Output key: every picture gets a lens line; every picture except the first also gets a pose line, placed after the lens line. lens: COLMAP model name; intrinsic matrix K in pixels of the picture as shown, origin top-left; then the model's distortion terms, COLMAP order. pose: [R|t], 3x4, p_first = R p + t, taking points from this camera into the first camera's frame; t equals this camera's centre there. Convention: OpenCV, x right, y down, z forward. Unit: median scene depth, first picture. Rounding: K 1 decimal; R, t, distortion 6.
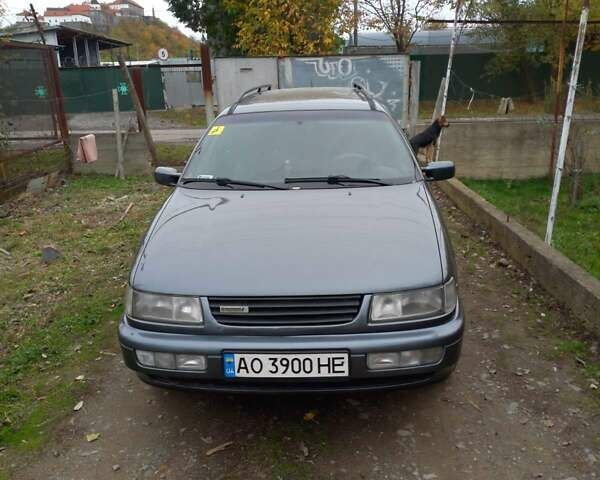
lens RADIAL K [[563.3, 0, 317.0], [0, 563.3, 240.6], [0, 0, 1]] dist [0.075687, -0.123241]
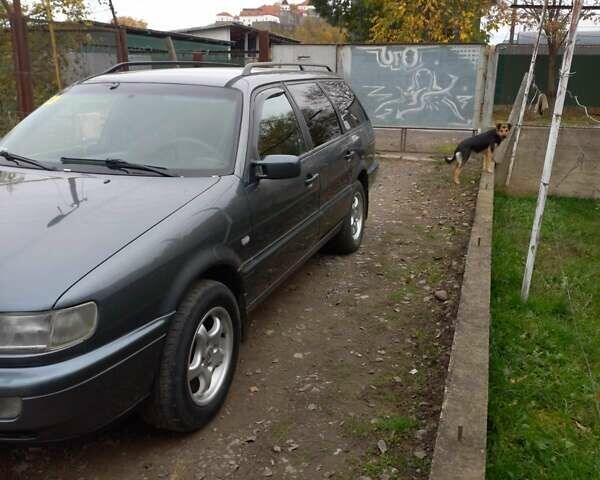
lens RADIAL K [[563.3, 0, 317.0], [0, 563.3, 240.6], [0, 0, 1]] dist [0.075687, -0.123241]
pose [[0.956259, 0.112362, -0.270080, 0.183662], [-0.112629, 0.993530, 0.014560, -0.014738], [0.269969, 0.016495, 0.962728, 0.100266]]
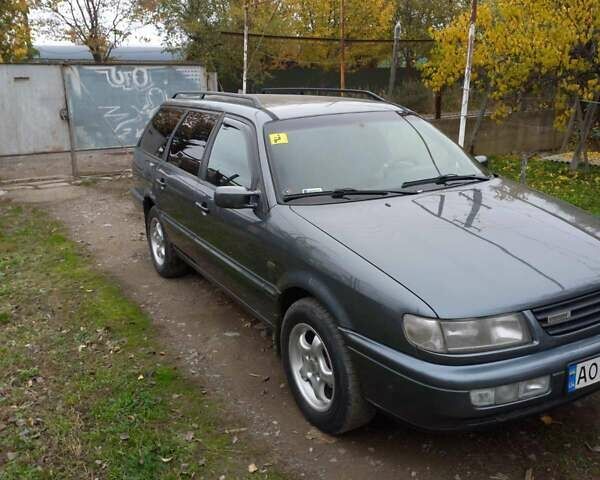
lens RADIAL K [[571.1, 0, 299.2], [0, 571.1, 224.7], [0, 0, 1]] dist [0.070014, -0.014229]
pose [[0.851784, -0.123825, 0.509049, -0.234507], [0.153296, 0.988048, -0.016169, -0.017919], [-0.500963, 0.091808, 0.860585, 0.095812]]
